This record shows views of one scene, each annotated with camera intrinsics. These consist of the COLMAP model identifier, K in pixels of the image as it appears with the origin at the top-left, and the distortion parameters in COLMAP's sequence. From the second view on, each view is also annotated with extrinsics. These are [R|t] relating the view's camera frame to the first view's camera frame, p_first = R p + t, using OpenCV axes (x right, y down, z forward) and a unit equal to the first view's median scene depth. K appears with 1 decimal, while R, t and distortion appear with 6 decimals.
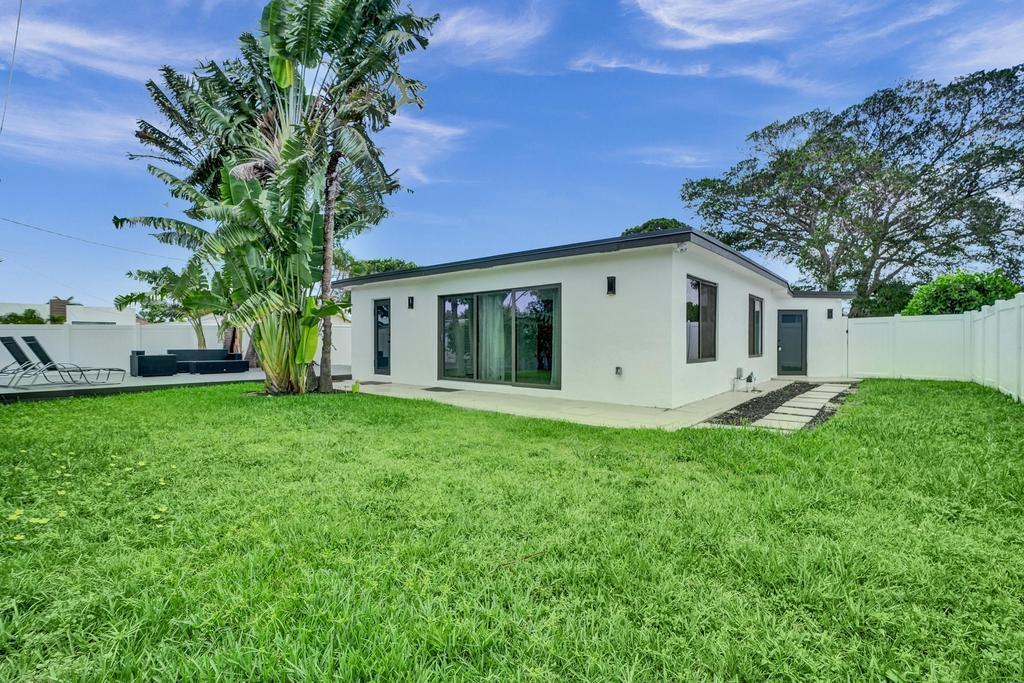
lens RADIAL K [[480.3, 0, 515.2], [0, 480.3, 345.1], [0, 0, 1]] dist [-0.062163, 0.024776]
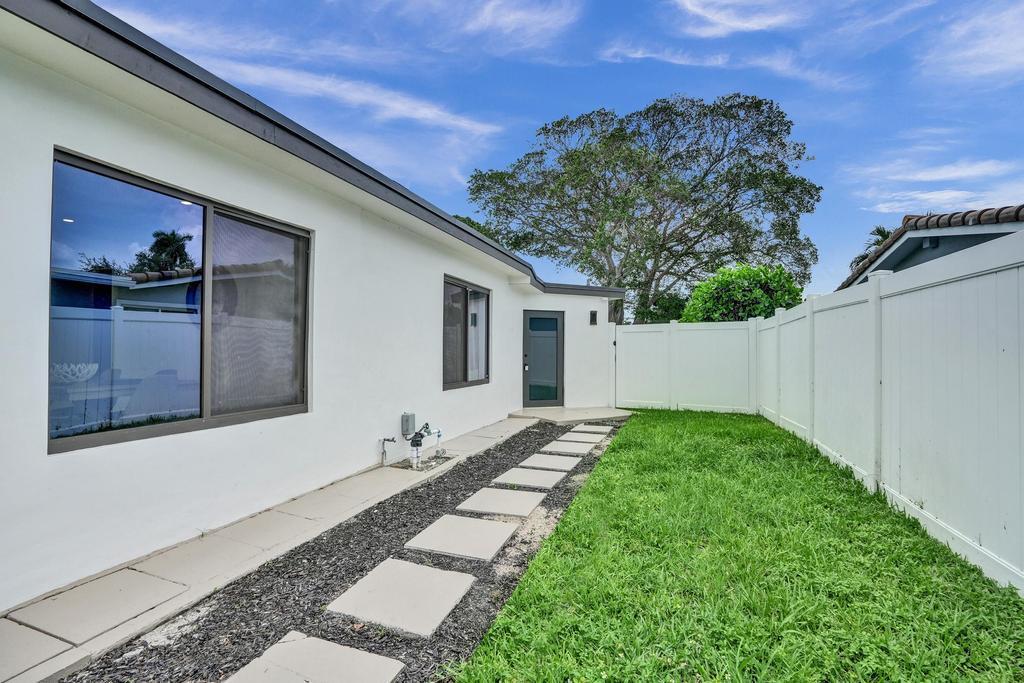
lens RADIAL K [[478.6, 0, 512.0], [0, 478.6, 341.5], [0, 0, 1]] dist [-0.063498, 0.024095]
pose [[0.936825, 0.008800, 0.349688, 0.339918], [-0.000724, 0.999730, -0.023219, -0.016508], [-0.349798, 0.021499, 0.936578, 0.410273]]
